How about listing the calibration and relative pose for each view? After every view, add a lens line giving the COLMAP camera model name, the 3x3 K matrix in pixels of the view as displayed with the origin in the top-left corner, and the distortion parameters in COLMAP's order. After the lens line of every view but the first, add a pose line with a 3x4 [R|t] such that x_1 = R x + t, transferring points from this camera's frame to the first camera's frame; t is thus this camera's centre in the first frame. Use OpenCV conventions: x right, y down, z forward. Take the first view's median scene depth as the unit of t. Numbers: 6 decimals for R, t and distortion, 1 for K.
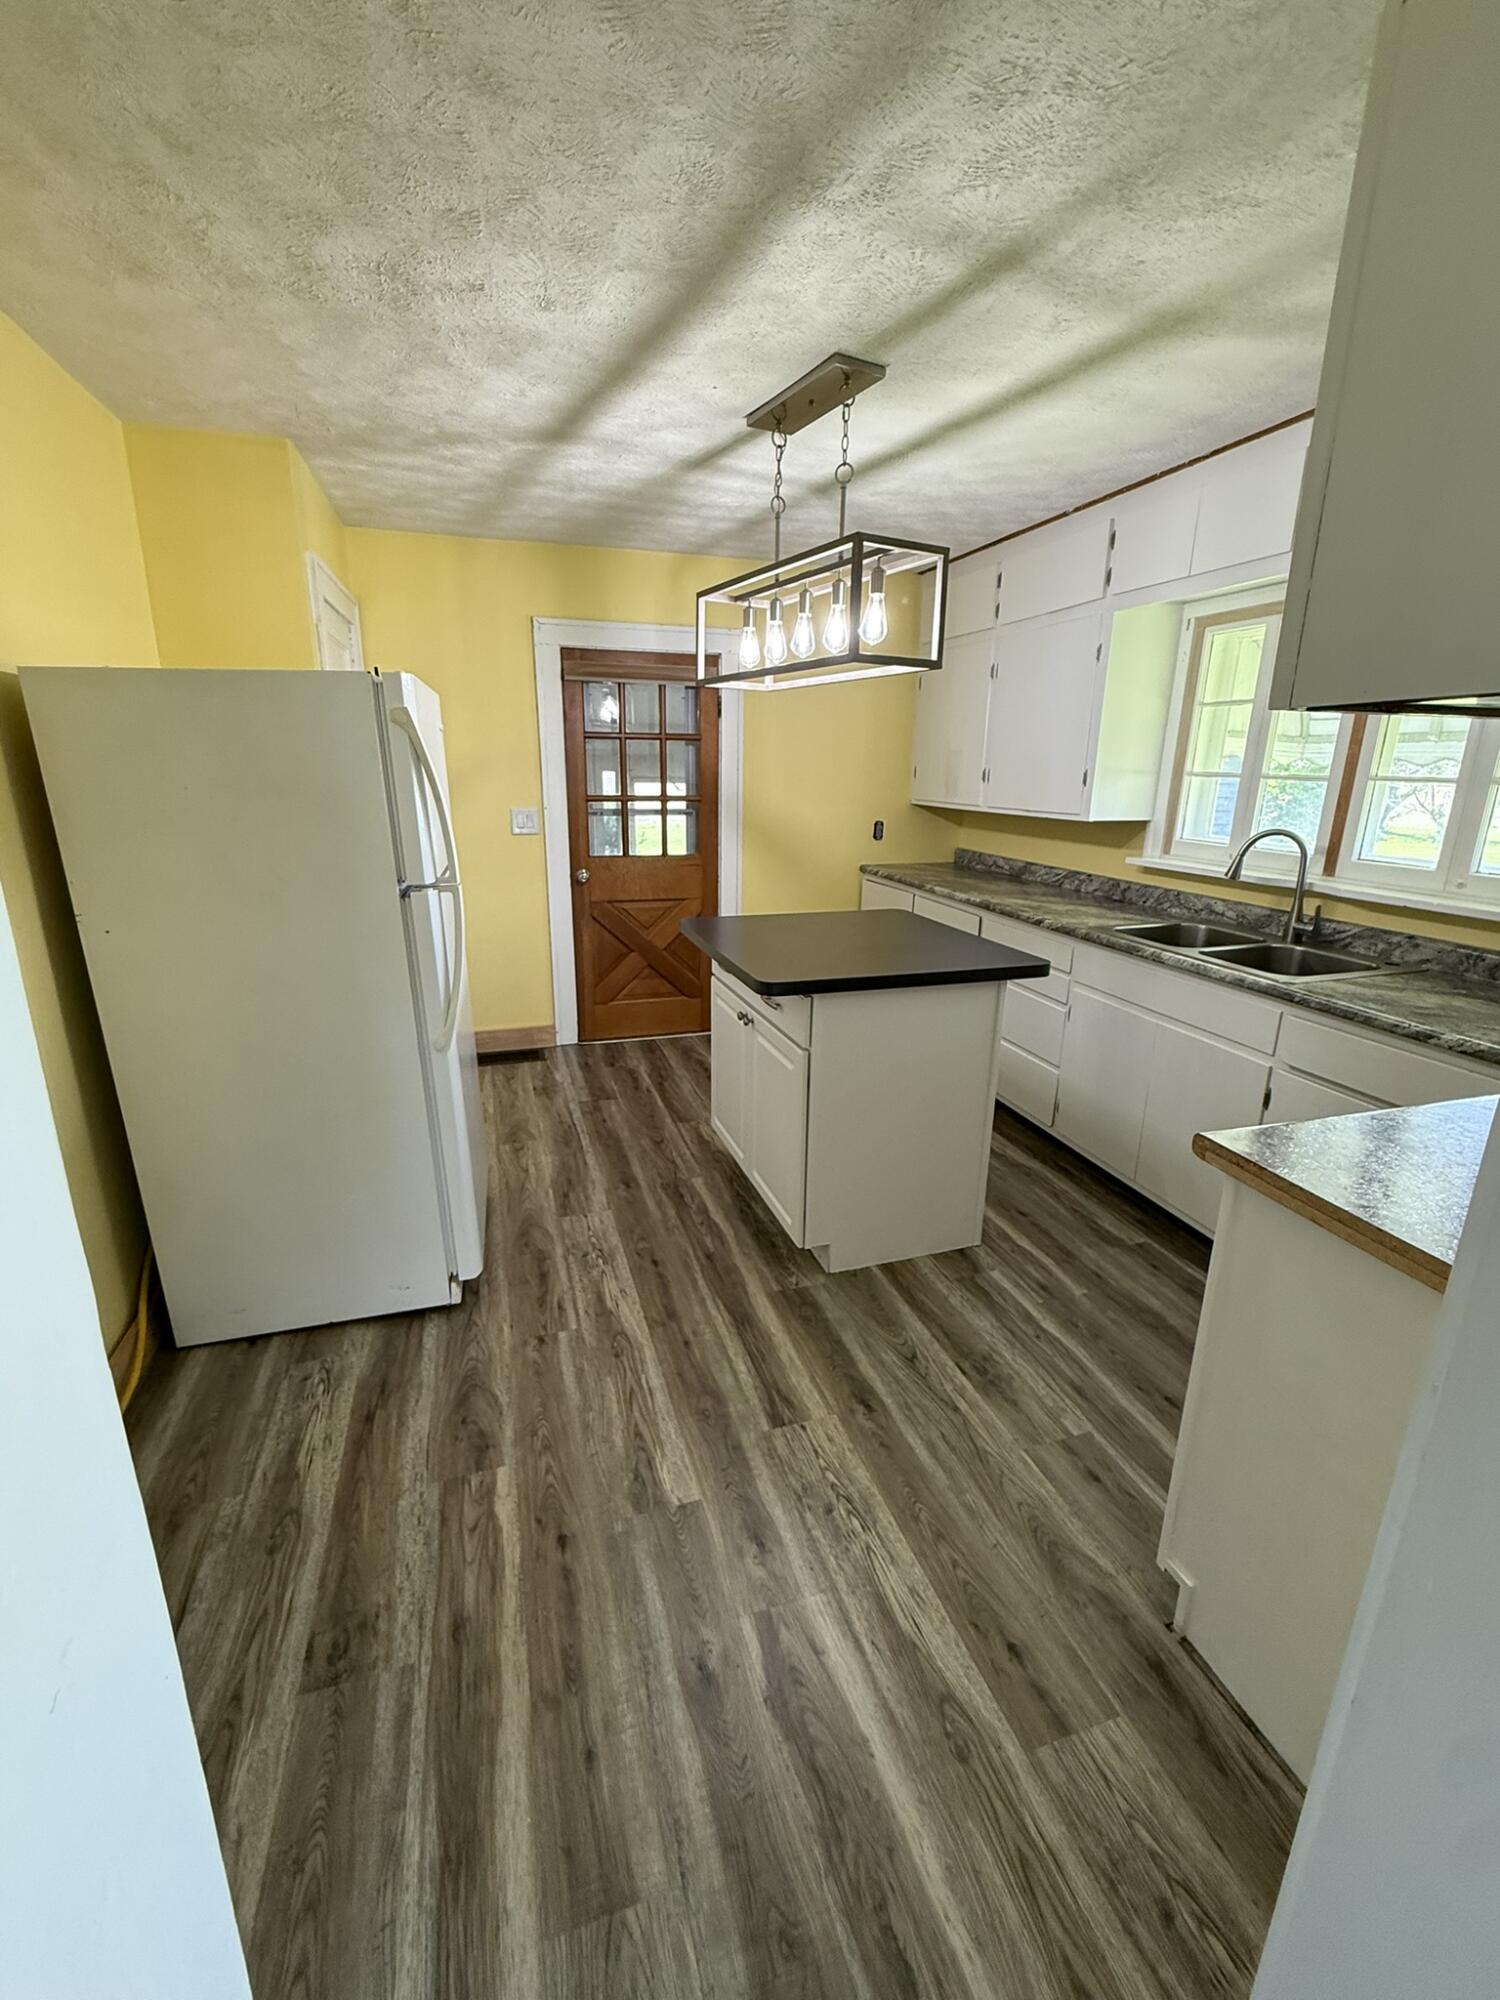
lens RADIAL K [[842.2, 0, 750.0], [0, 842.2, 1000.0], [0, 0, 1]] dist [-0.004271, -0.000645]
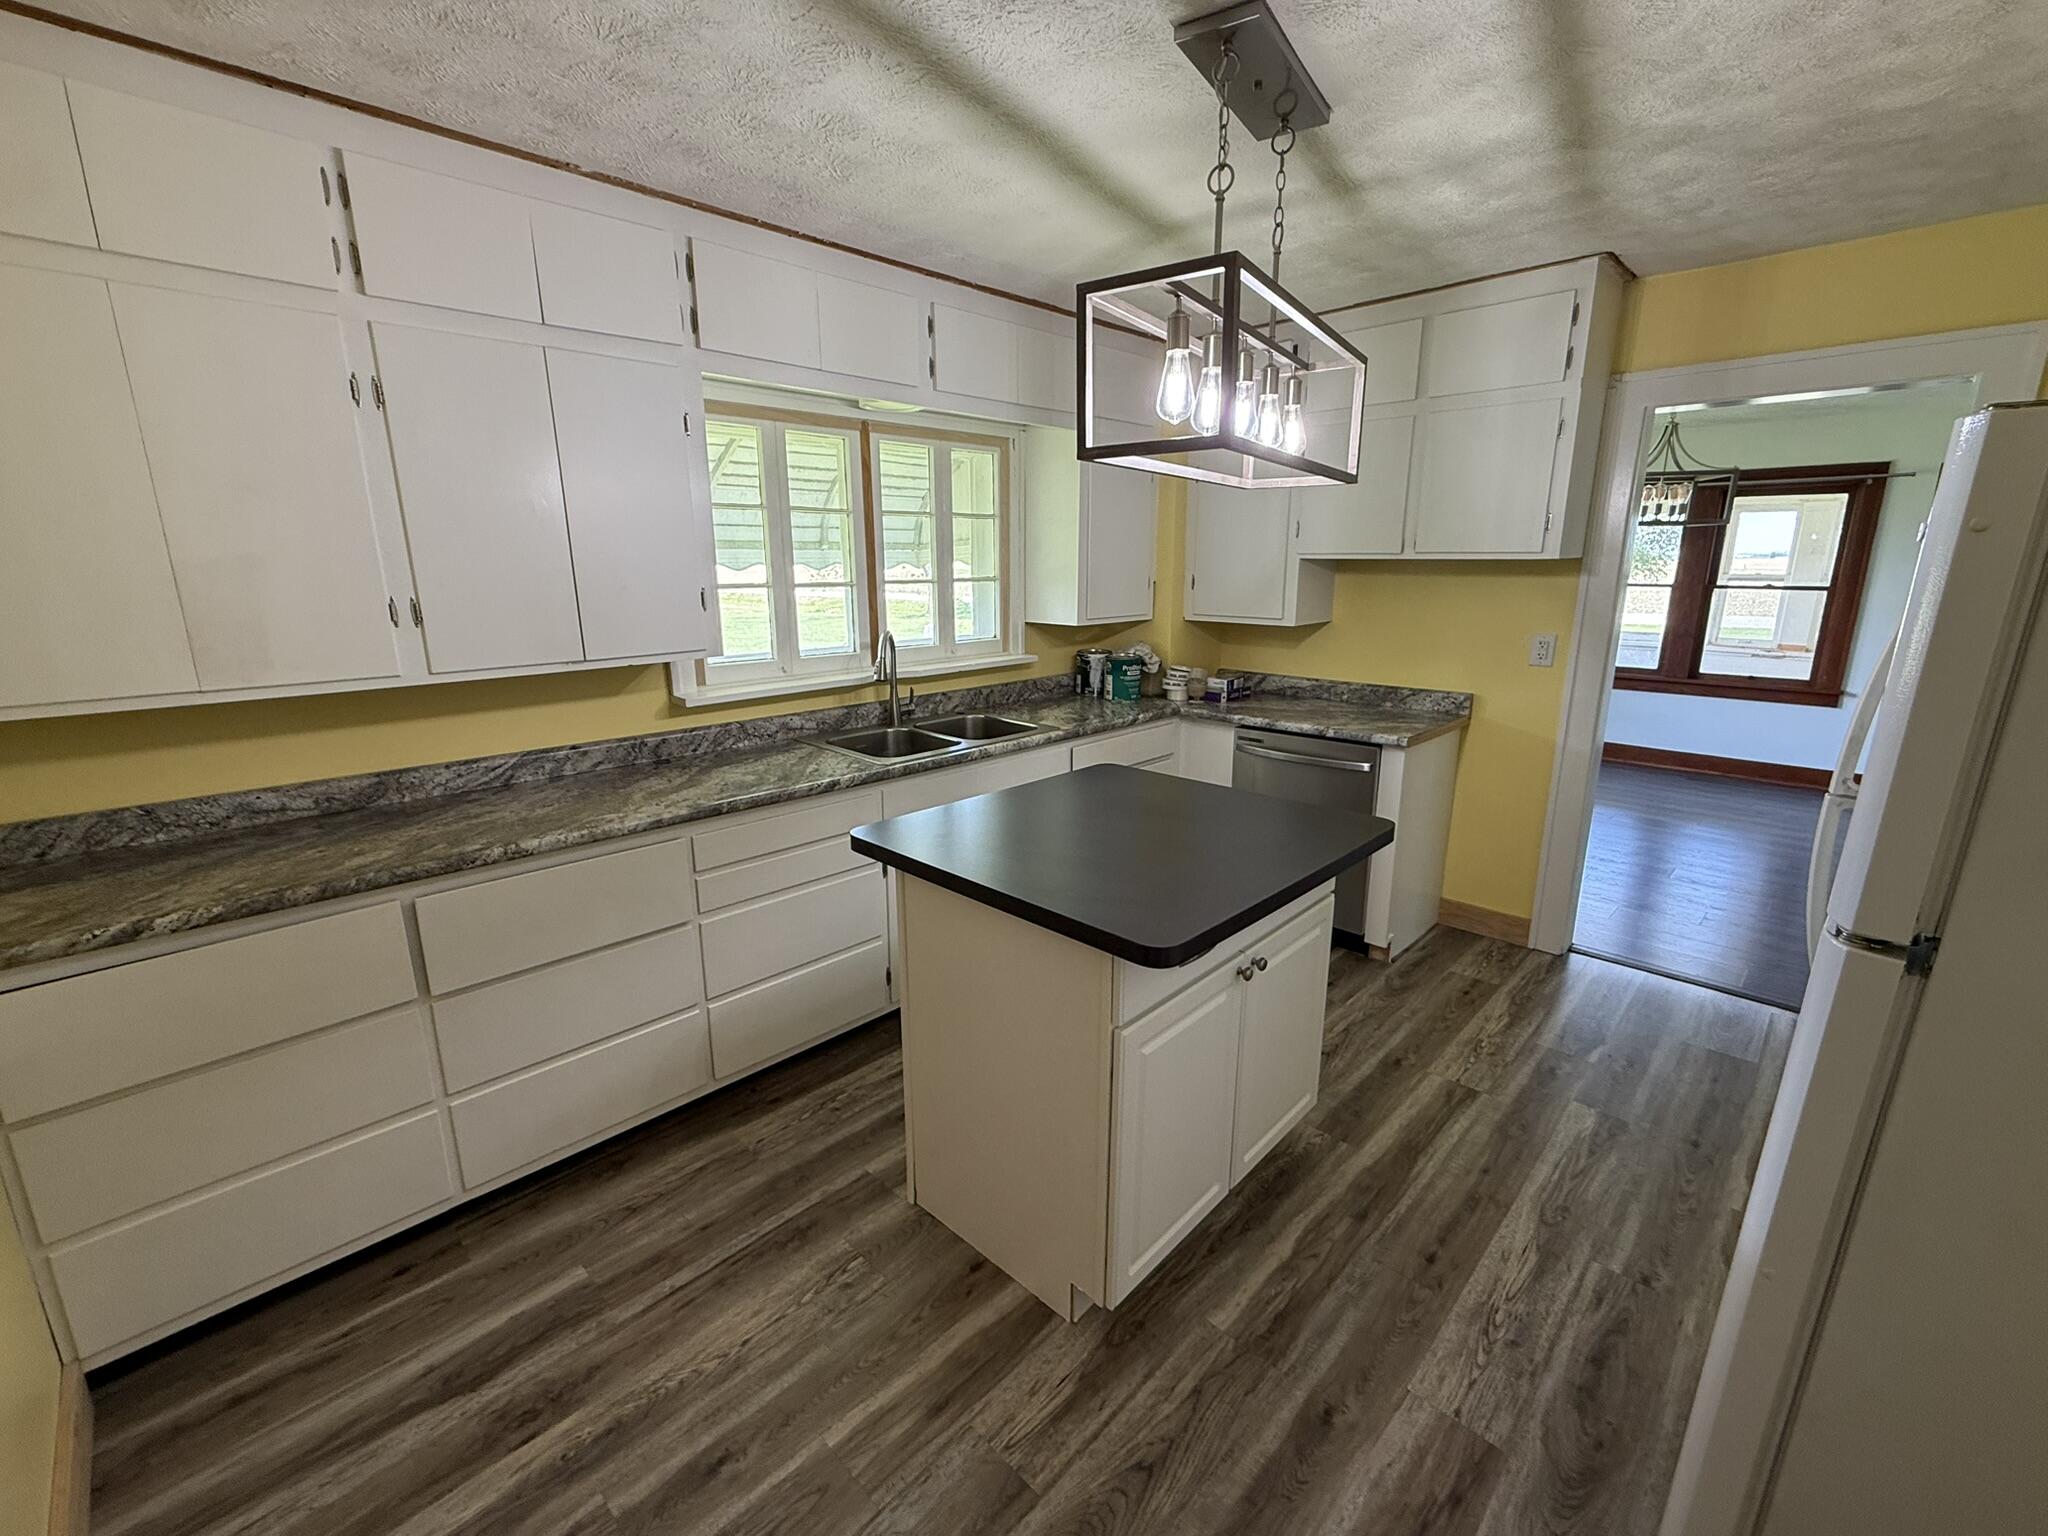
lens RADIAL K [[862.4, 0, 1024.0], [0, 862.4, 768.0], [0, 0, 1]] dist [-0.004271, -0.000645]
pose [[-0.469741, -0.216124, 0.855940, -0.506116], [0.240989, 0.901352, 0.359846, -0.438846], [-0.849275, 0.375307, -0.371318, 1.449163]]
